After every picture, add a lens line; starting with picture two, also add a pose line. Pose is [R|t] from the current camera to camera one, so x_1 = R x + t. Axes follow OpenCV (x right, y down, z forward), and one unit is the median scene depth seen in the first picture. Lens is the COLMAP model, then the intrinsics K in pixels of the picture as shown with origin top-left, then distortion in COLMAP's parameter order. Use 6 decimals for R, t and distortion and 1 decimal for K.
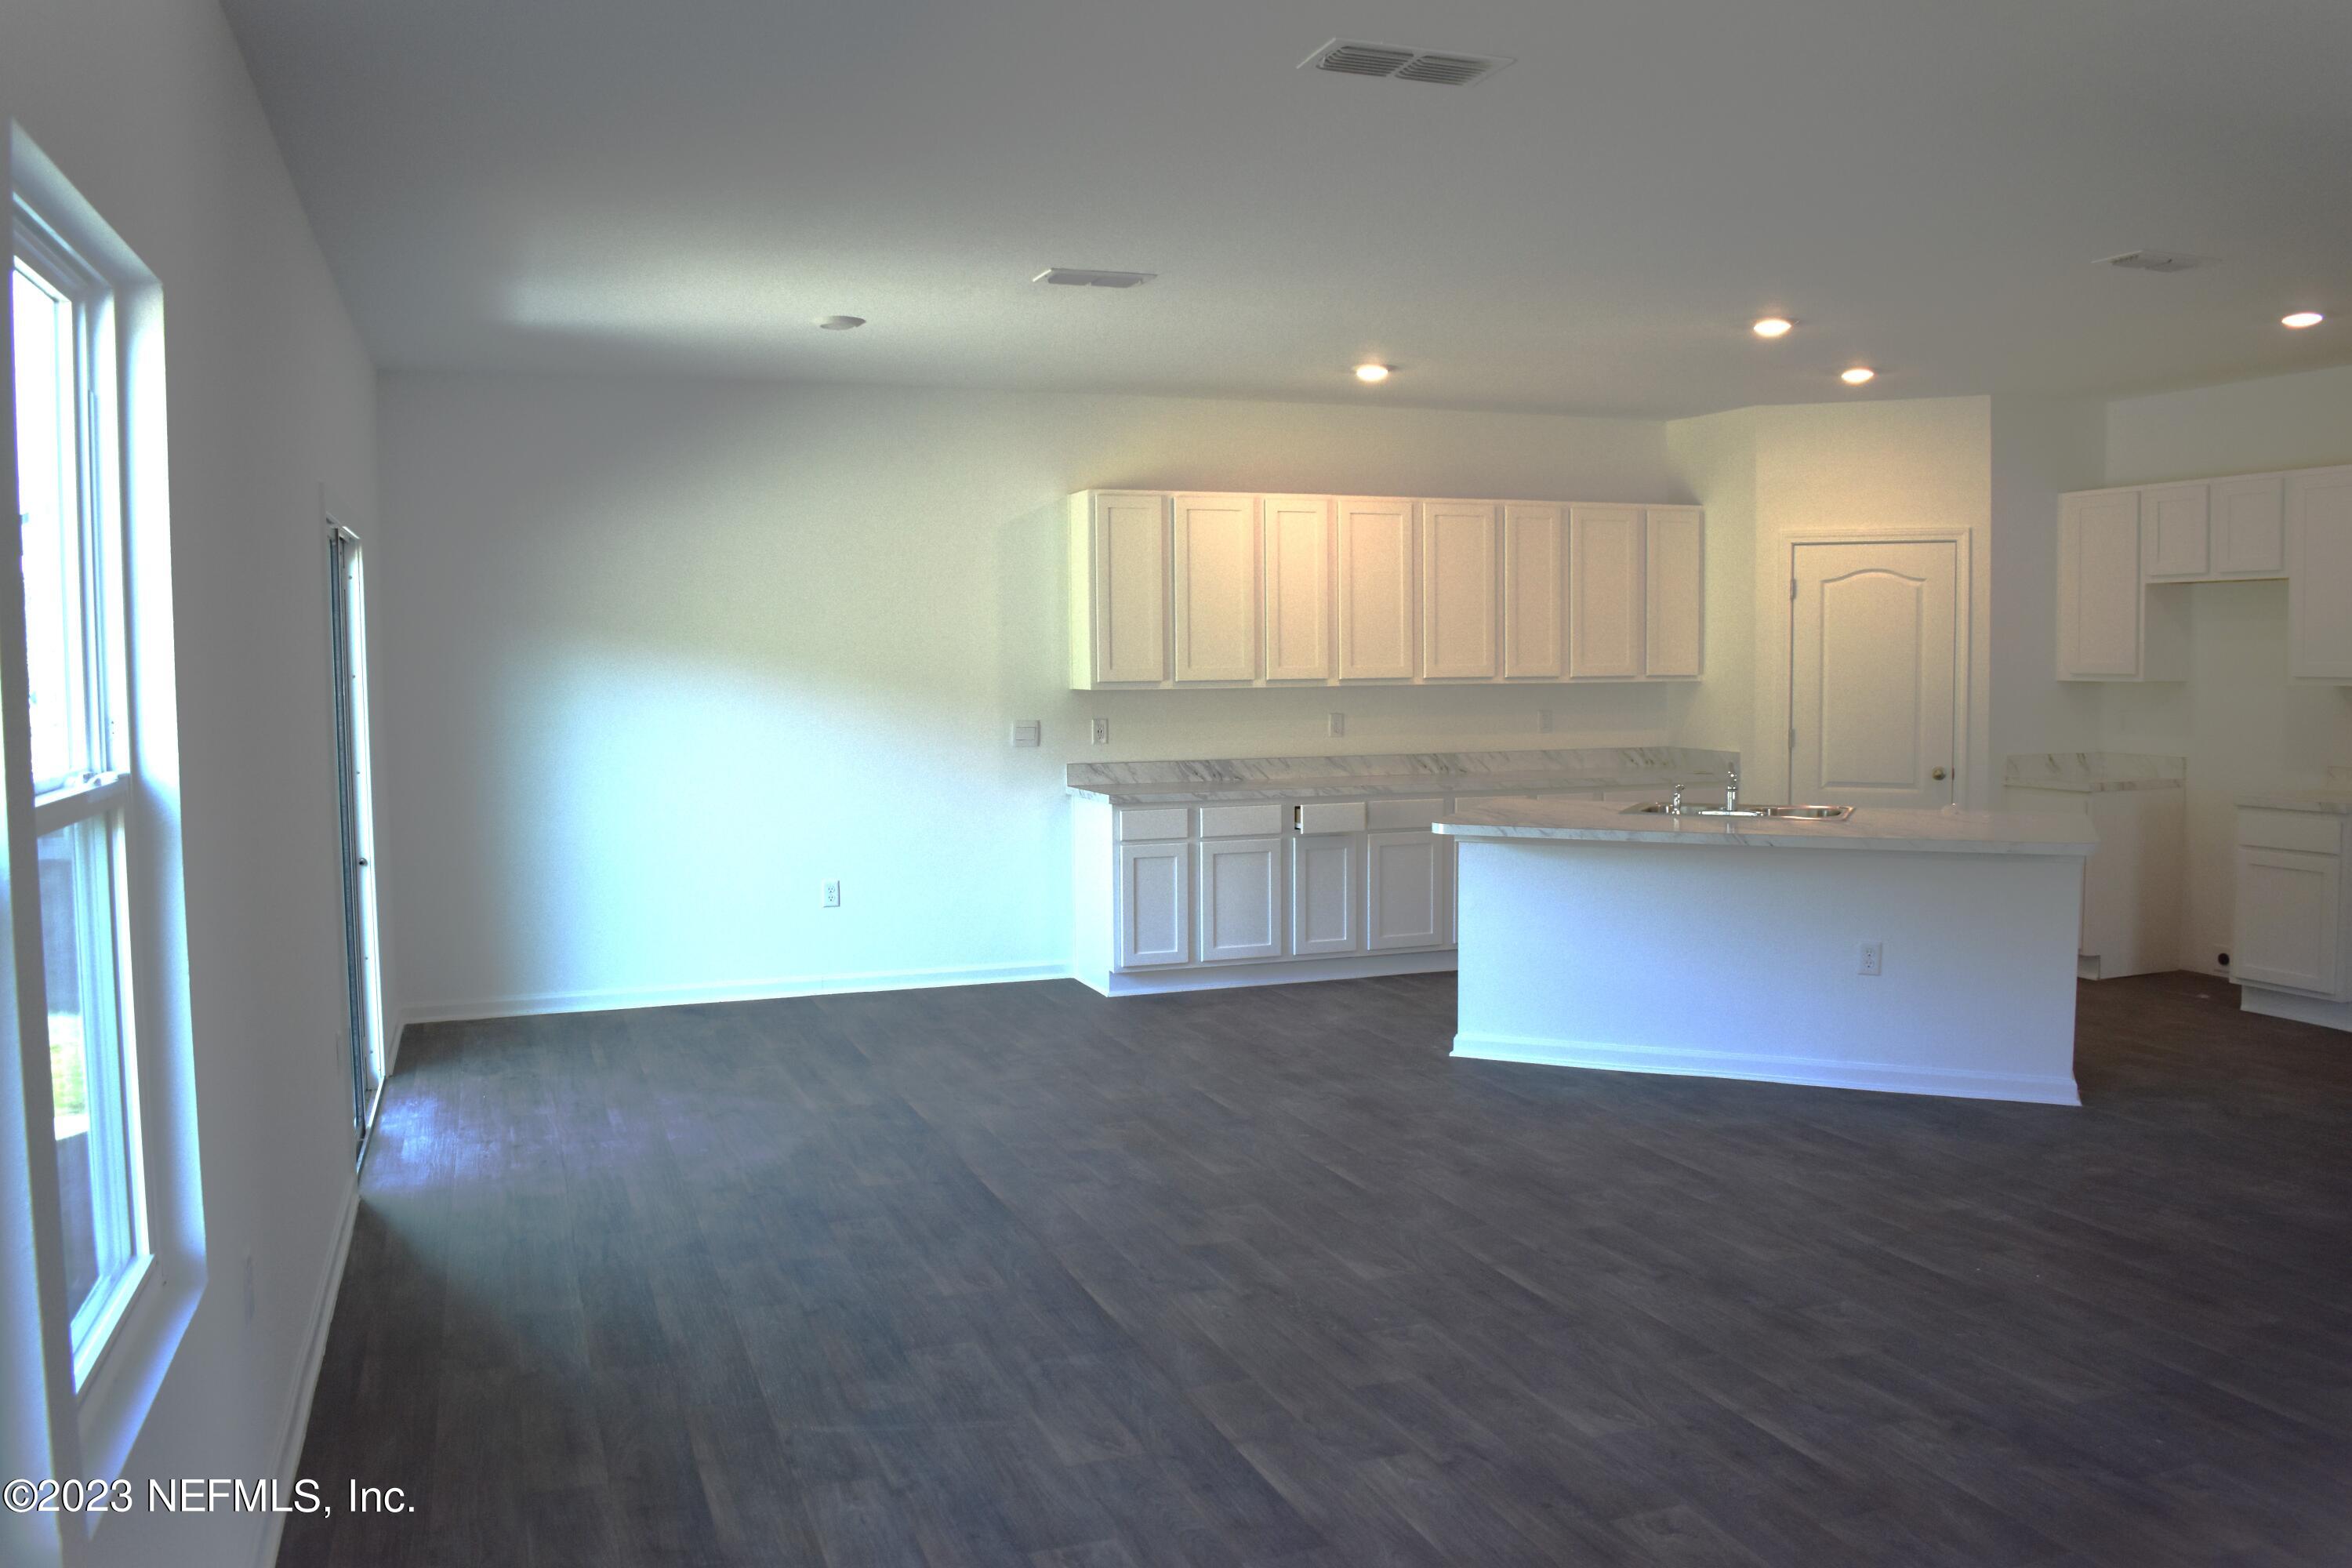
lens RADIAL K [[1843.5, 0, 1151.1], [0, 1843.5, 782.3], [0, 0, 1]] dist [-0.105583, 0.021022]
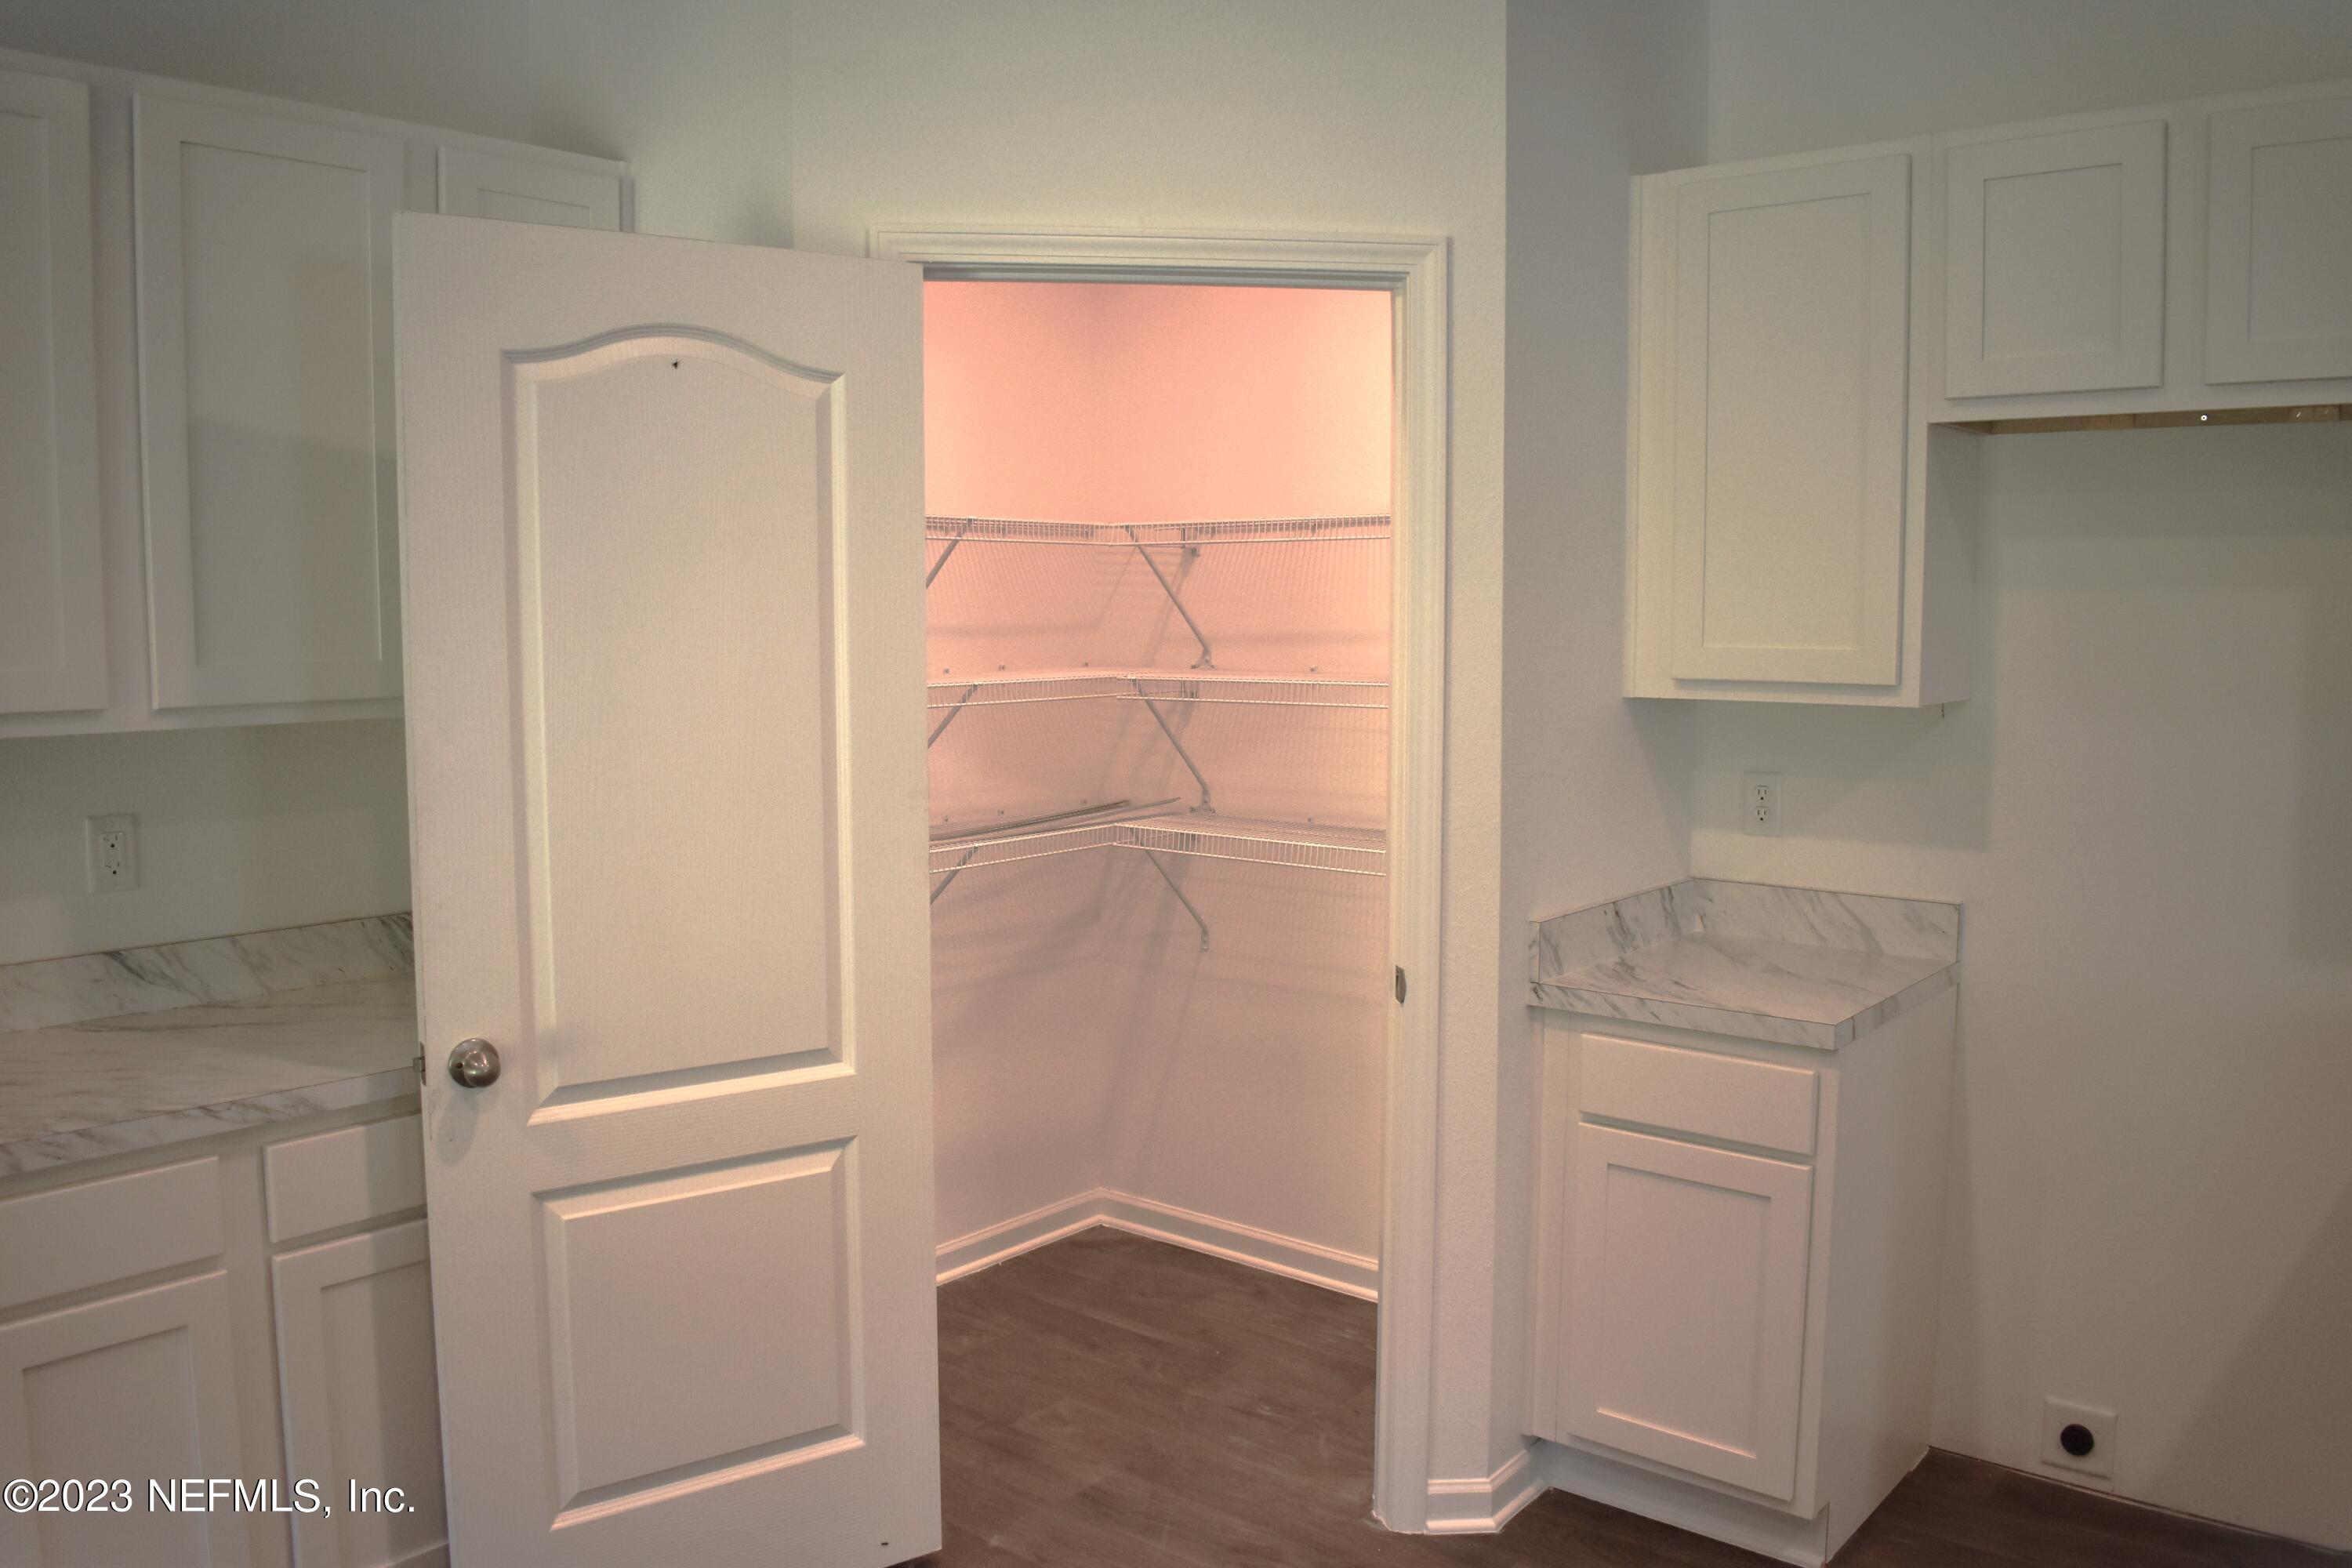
lens RADIAL K [[1843.5, 0, 1175.0], [0, 1843.5, 762.3], [0, 0, 1]] dist [-0.105583, 0.021022]
pose [[0.863574, -0.033764, 0.503090, 0.325560], [0.025750, 0.999407, 0.022872, -0.073965], [-0.503564, -0.006797, 0.863931, 0.989071]]
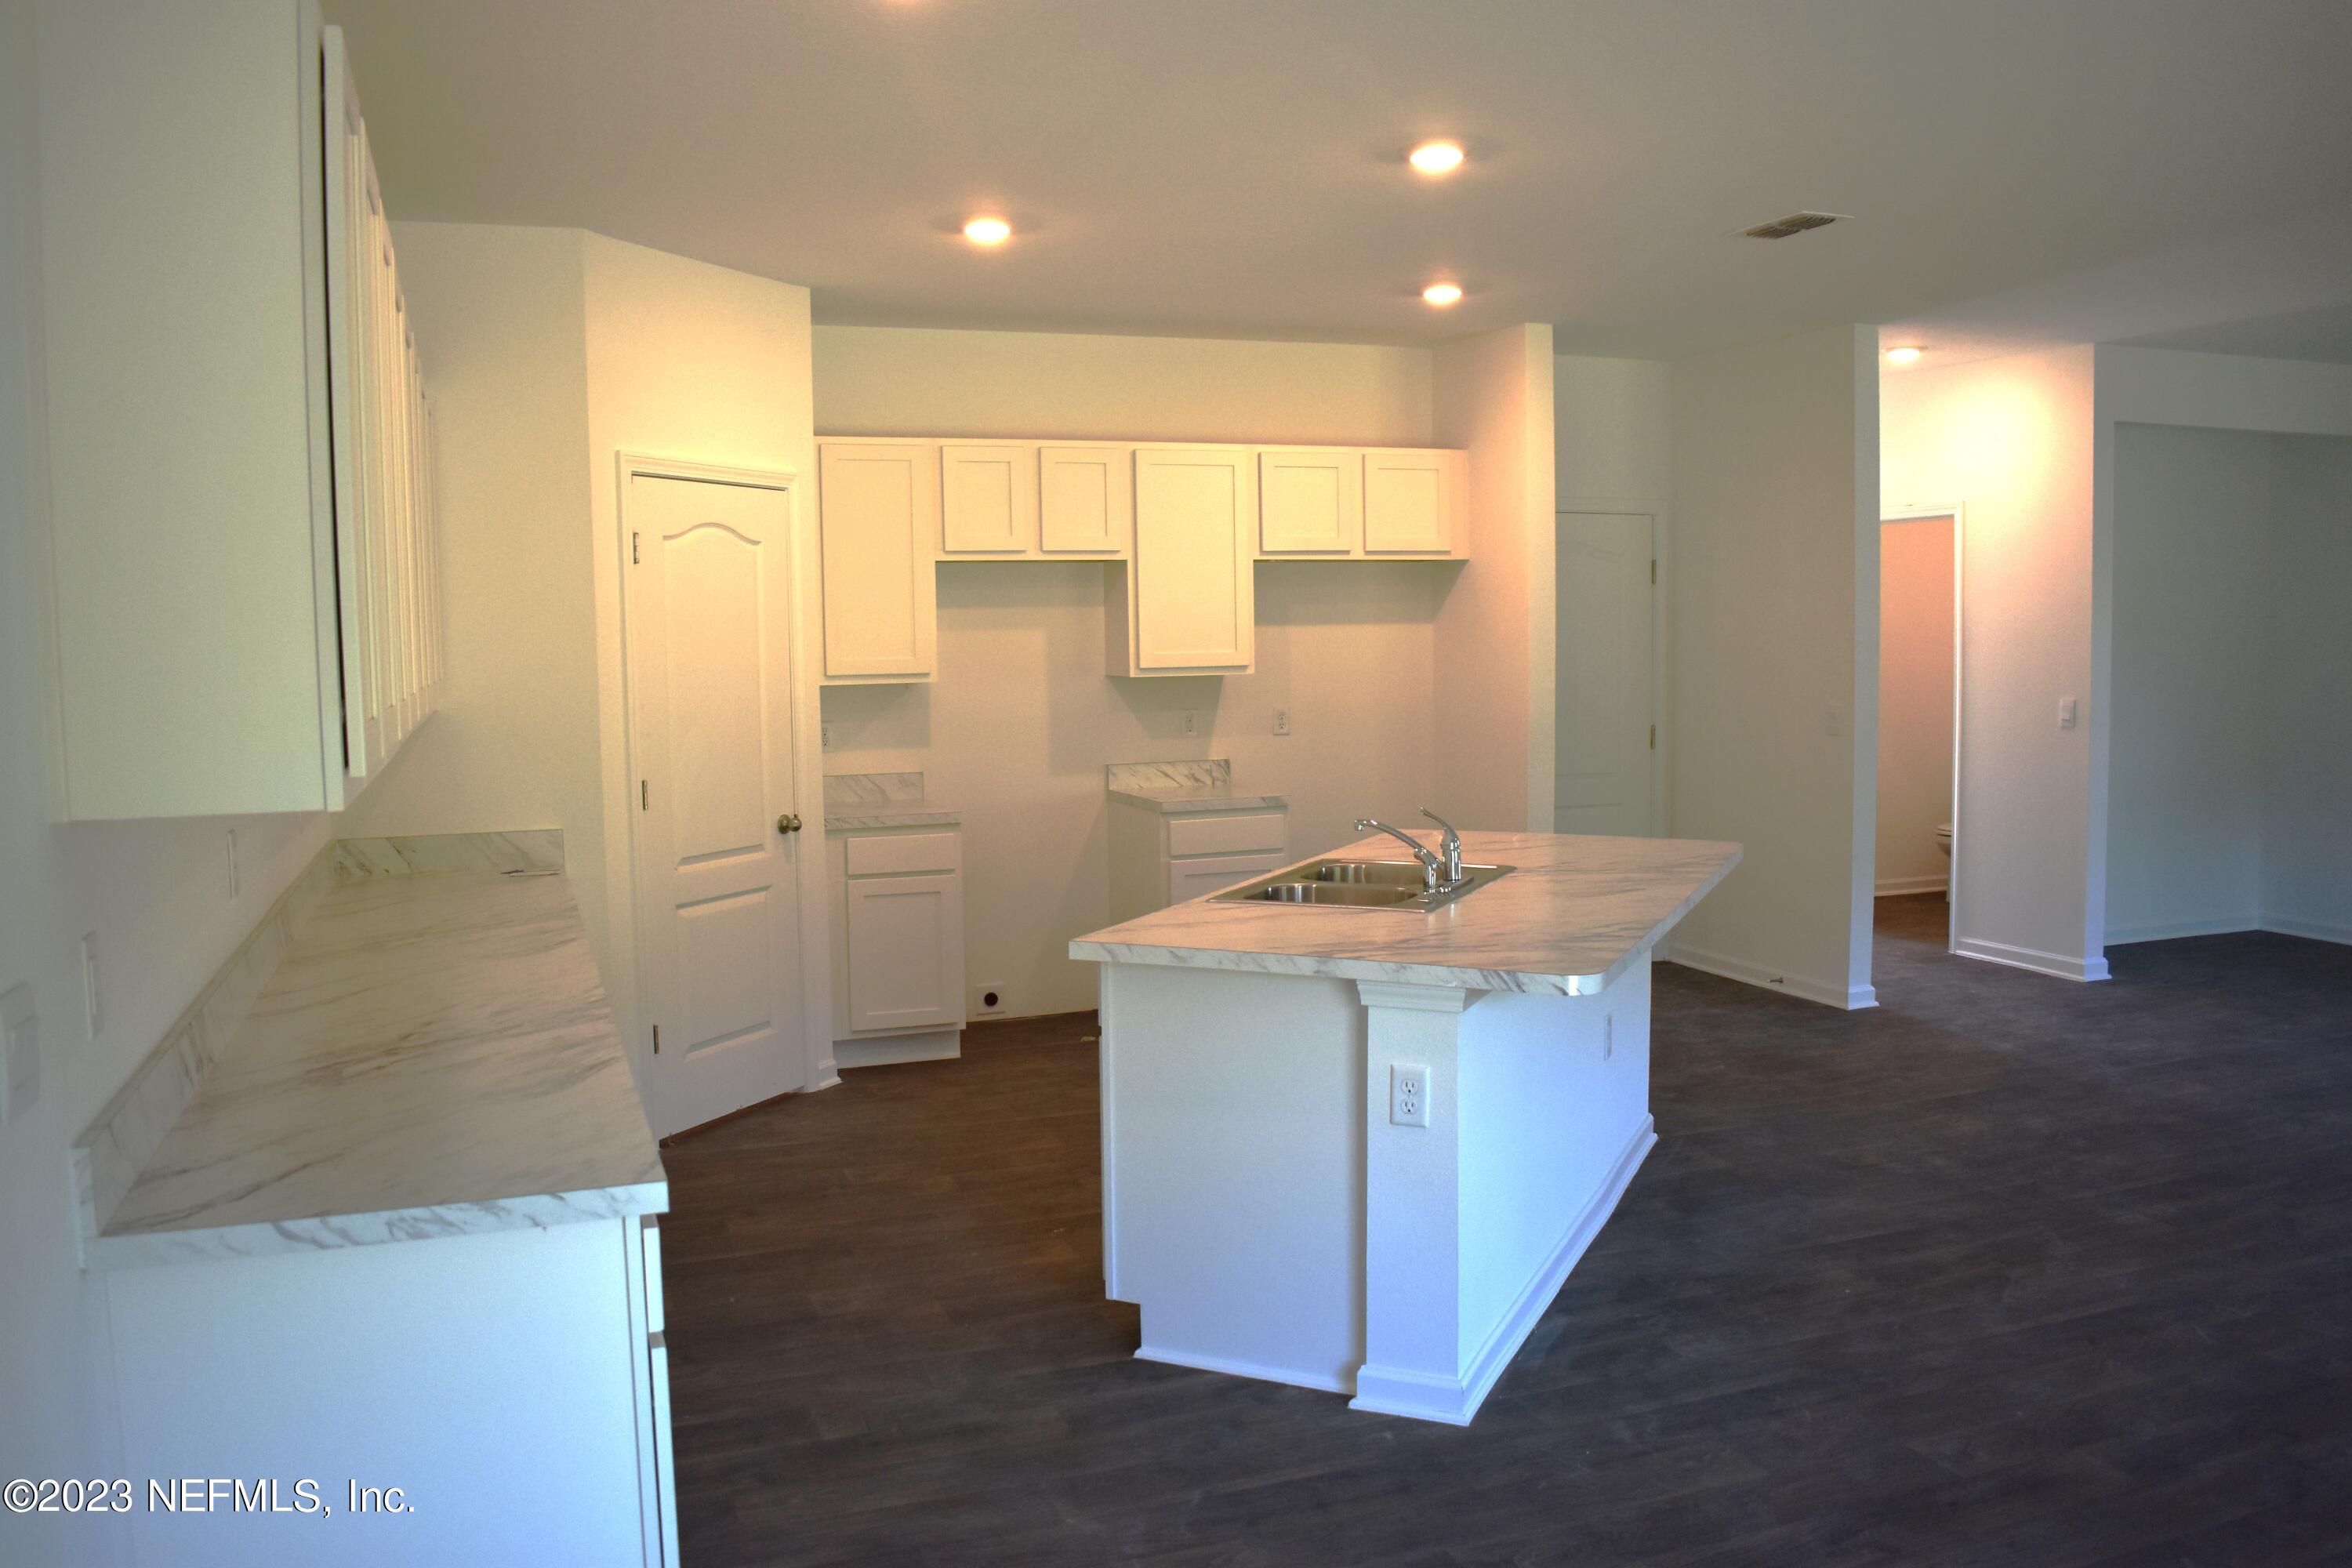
lens RADIAL K [[1843.5, 0, 1156.4], [0, 1843.5, 772.3], [0, 0, 1]] dist [-0.105583, 0.021022]
pose [[-0.004674, -0.066141, 0.997799, -0.360545], [0.086714, 0.994025, 0.066297, -0.080404], [-0.996222, 0.086833, 0.001089, 1.163438]]
